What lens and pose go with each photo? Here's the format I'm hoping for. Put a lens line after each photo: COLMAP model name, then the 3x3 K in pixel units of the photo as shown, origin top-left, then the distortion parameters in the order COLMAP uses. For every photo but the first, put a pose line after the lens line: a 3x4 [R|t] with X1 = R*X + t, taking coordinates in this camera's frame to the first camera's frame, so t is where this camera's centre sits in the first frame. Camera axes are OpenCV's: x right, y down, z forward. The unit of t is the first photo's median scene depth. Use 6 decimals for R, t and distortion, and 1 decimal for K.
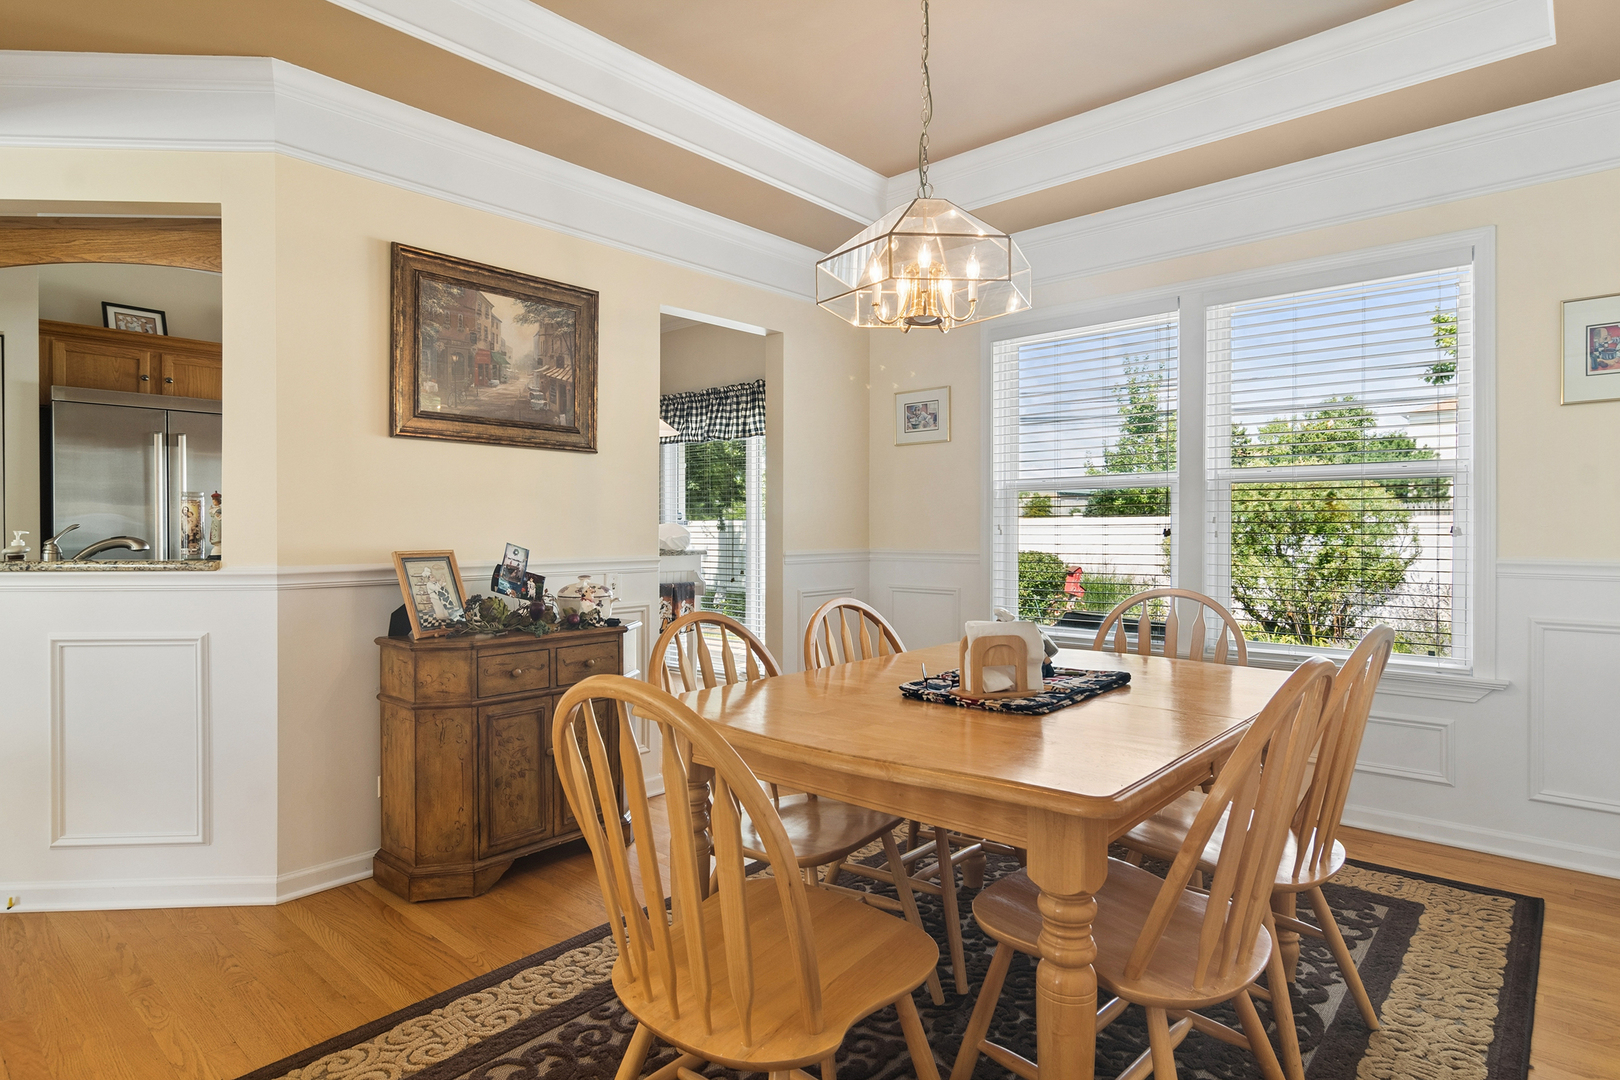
lens RADIAL K [[878.7, 0, 810.2], [0, 878.7, 532.3], [0, 0, 1]] dist [0.003666, -0.000457]
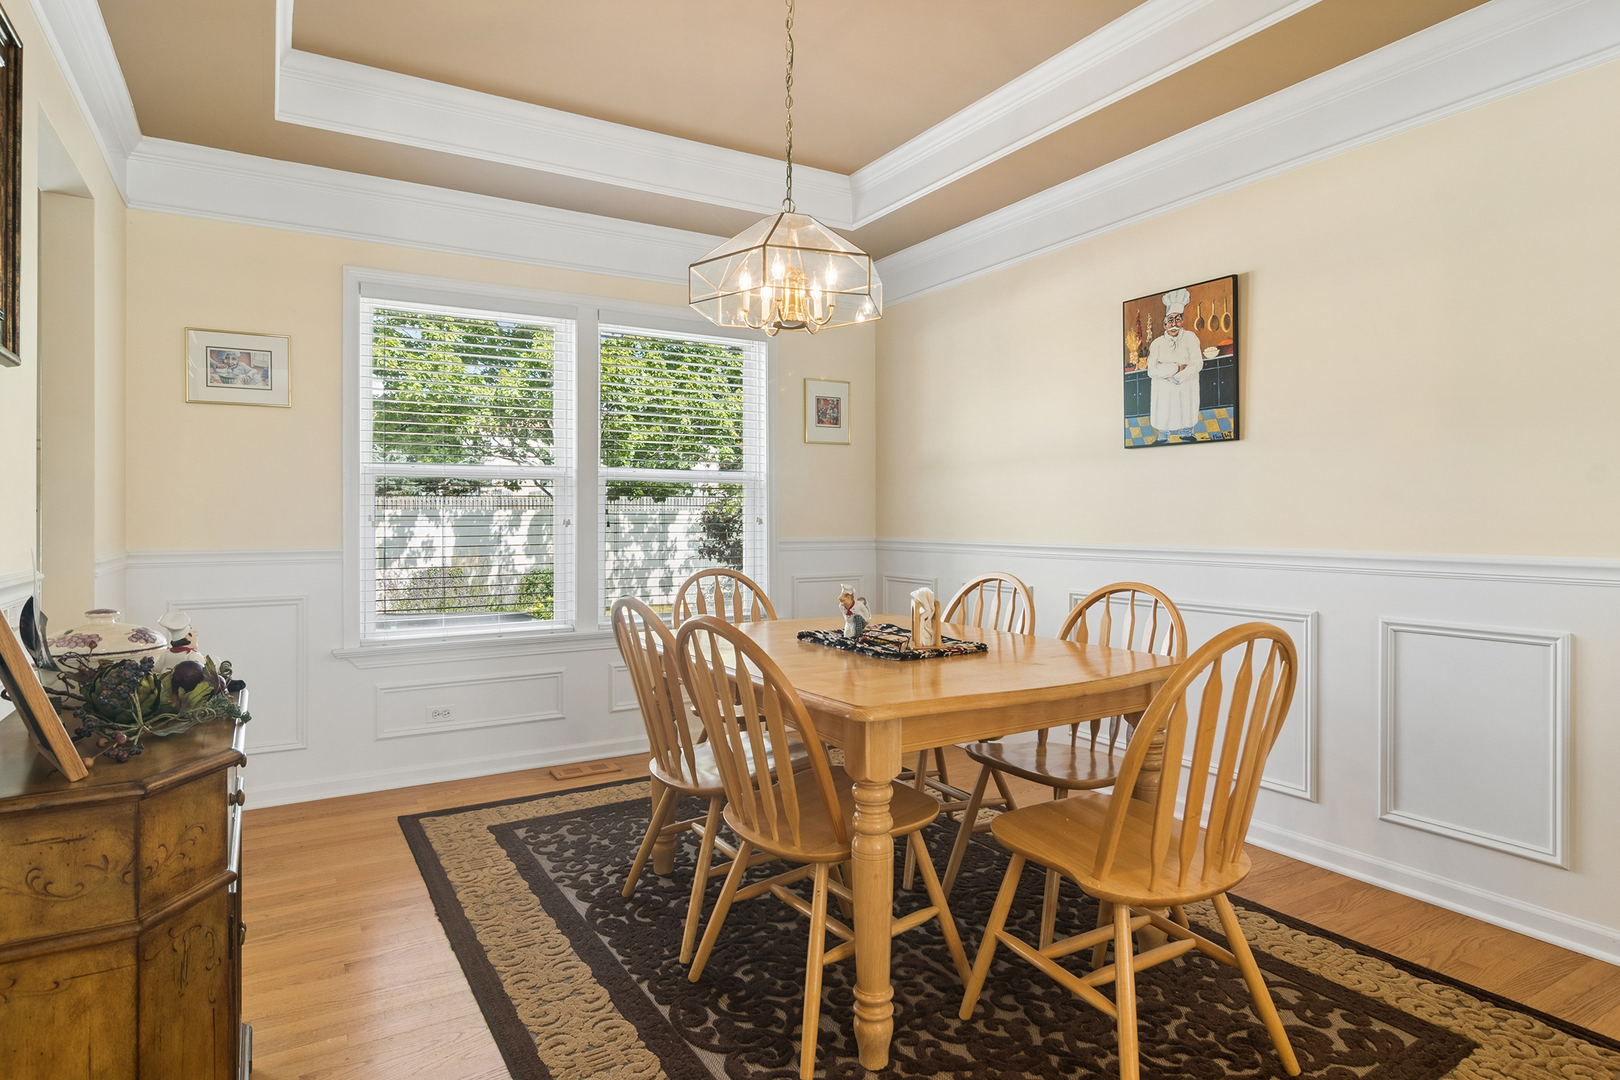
lens RADIAL K [[878.7, 0, 803.9], [0, 878.7, 524.8], [0, 0, 1]] dist [0.003666, -0.000457]
pose [[0.293023, -0.006729, 0.956082, -0.450017], [0.008112, 0.999957, 0.004551, 0.000978], [-0.956071, 0.006422, 0.293065, 0.330724]]
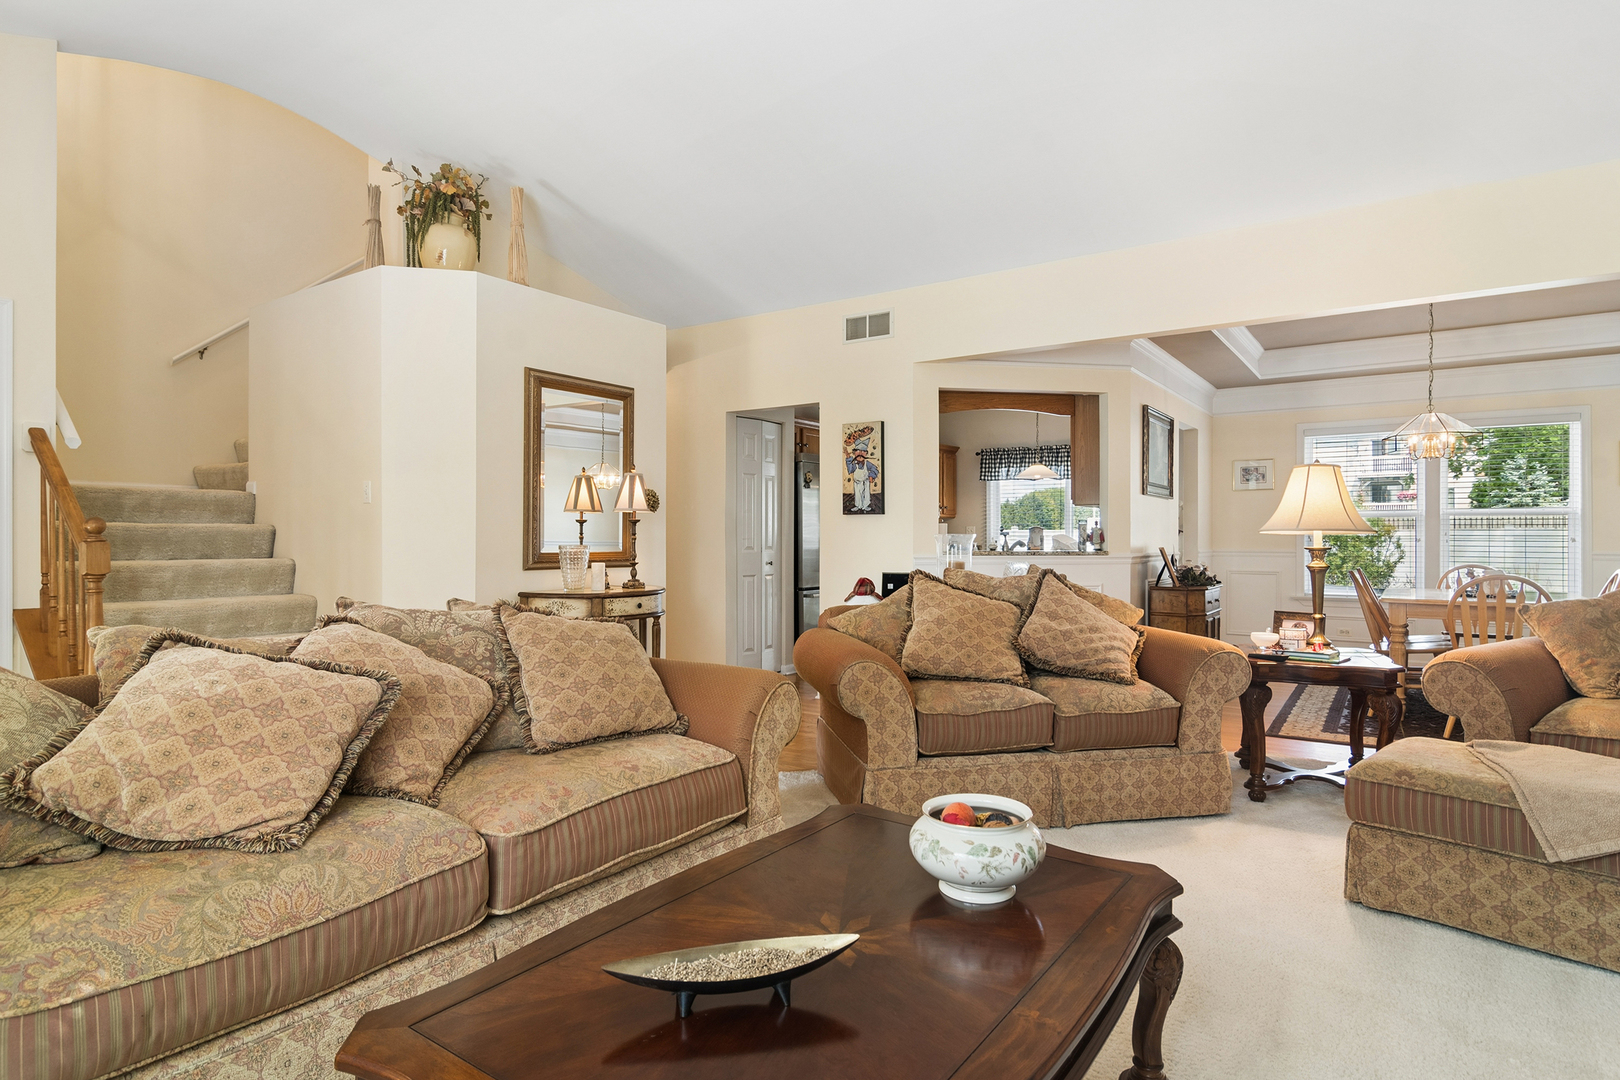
lens RADIAL K [[878.7, 0, 808.6], [0, 878.7, 533.7], [0, 0, 1]] dist [0.003666, -0.000457]
pose [[0.992506, 0.002223, 0.122175, -0.997041], [-0.000980, 0.999947, -0.010236, 0.006964], [-0.122191, 0.010040, 0.992456, -0.665349]]
